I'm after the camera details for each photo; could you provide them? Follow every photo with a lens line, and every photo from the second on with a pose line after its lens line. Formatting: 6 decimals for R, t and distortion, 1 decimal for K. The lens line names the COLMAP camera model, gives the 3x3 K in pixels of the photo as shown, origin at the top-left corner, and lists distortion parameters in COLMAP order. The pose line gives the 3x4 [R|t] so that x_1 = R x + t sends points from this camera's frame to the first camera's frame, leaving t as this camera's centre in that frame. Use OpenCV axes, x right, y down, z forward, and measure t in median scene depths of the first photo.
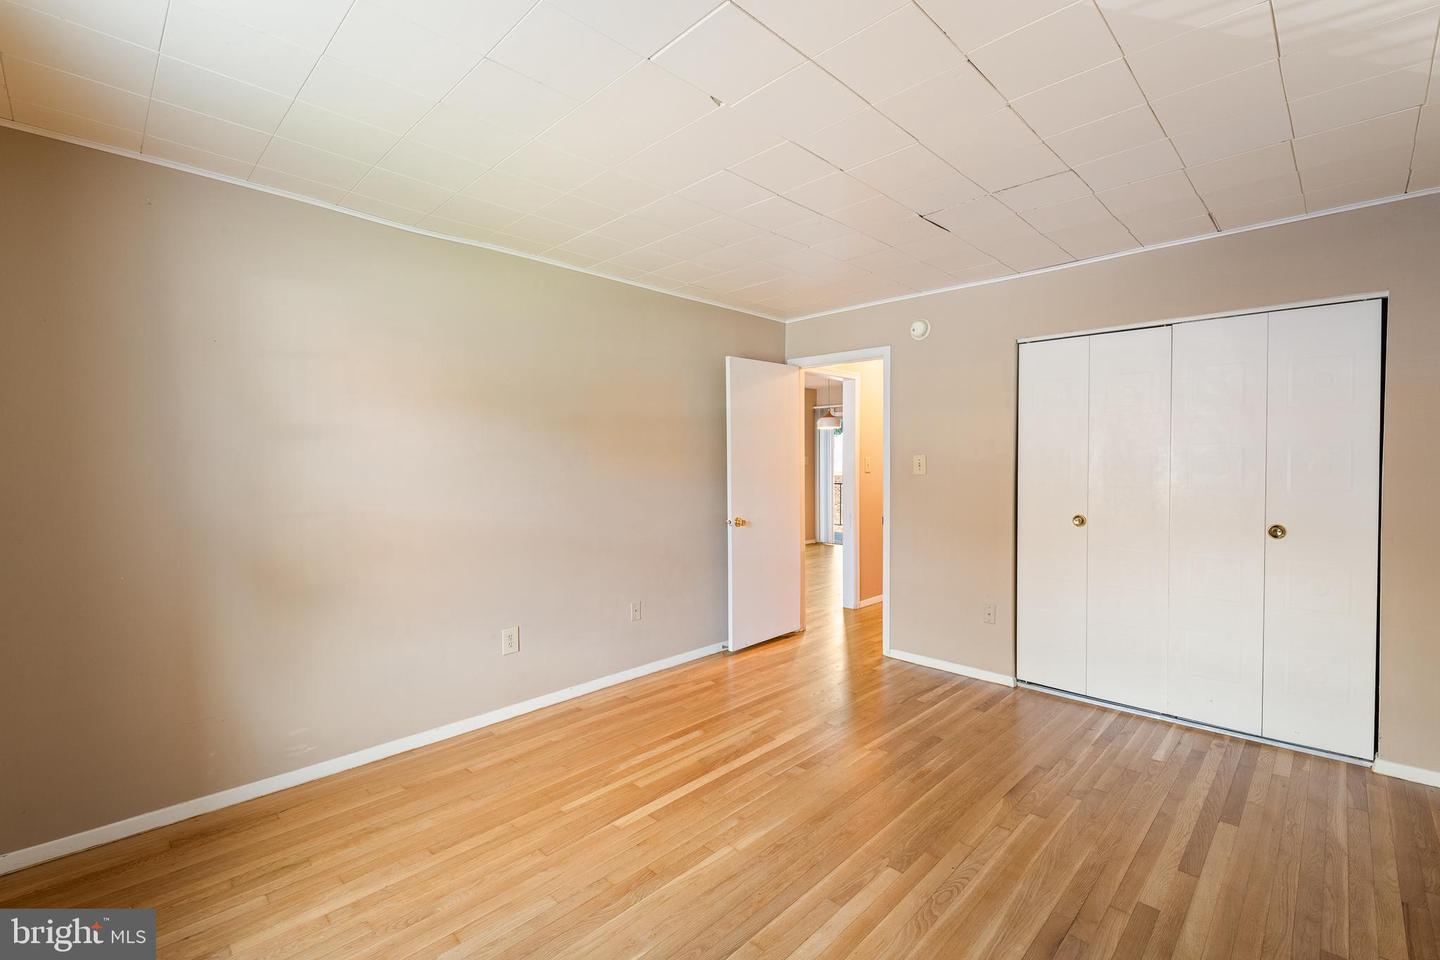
lens RADIAL K [[633.4, 0, 721.2], [0, 633.4, 447.6], [0, 0, 1]] dist [0.015447, -0.009692]
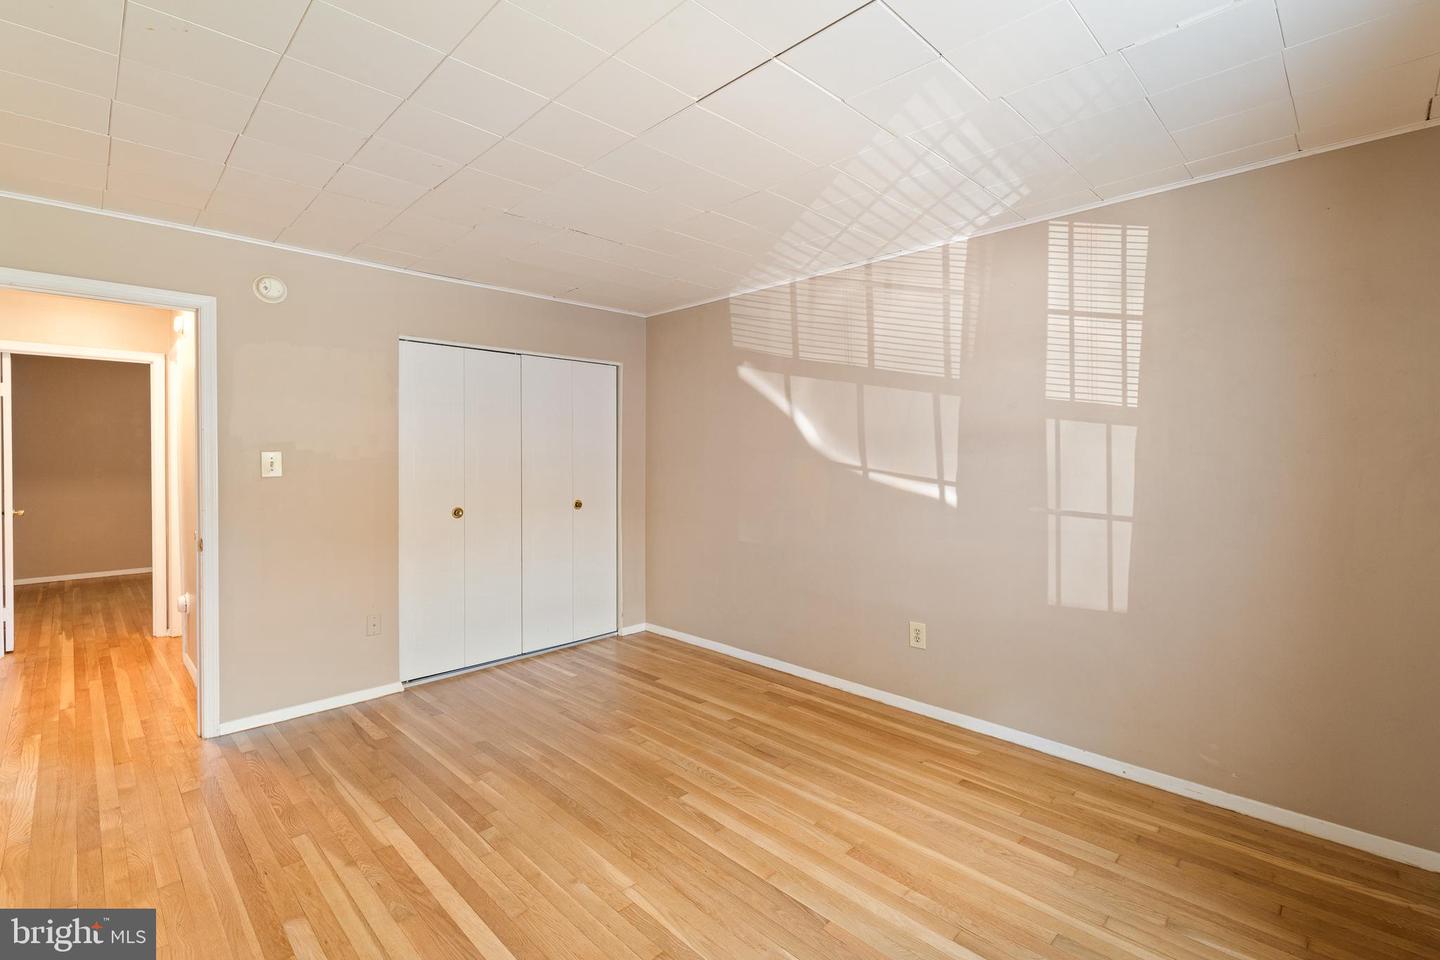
lens RADIAL K [[633.4, 0, 721.2], [0, 633.4, 447.6], [0, 0, 1]] dist [0.015447, -0.009692]
pose [[0.017427, 0.016351, 0.999714, -0.679481], [-0.016535, 0.999734, -0.016063, 0.013848], [-0.999711, -0.016250, 0.017693, 0.659670]]
